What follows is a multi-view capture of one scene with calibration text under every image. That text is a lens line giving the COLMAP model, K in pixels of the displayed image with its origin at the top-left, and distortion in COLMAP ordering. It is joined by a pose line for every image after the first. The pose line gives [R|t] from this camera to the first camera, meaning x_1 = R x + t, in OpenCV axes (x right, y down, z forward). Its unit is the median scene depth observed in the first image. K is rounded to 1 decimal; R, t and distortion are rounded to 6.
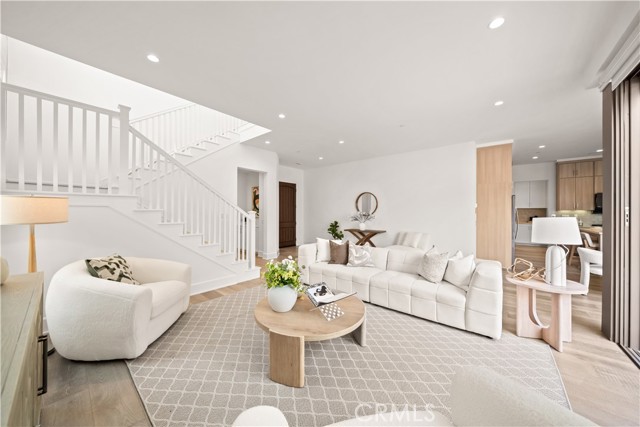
lens RADIAL K [[221.9, 0, 319.8], [0, 221.9, 206.7], [0, 0, 1]] dist [0.000419, 0.000023]
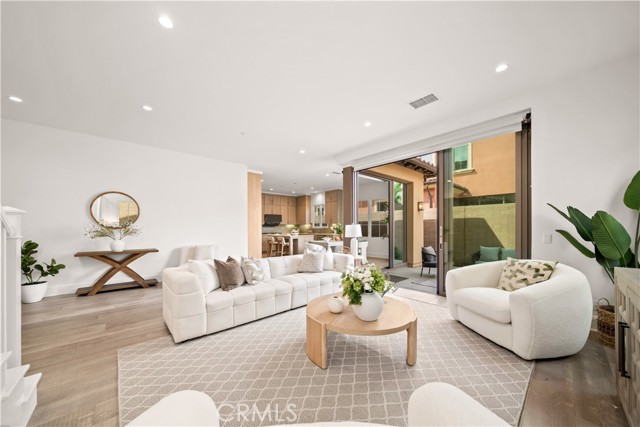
lens RADIAL K [[221.9, 0, 318.6], [0, 221.9, 231.7], [0, 0, 1]] dist [0.000419, 0.000023]
pose [[0.150586, -0.020375, 0.988387, -0.347733], [-0.019328, 0.999536, 0.023550, 0.022753], [-0.988408, -0.022650, 0.150122, 0.333462]]
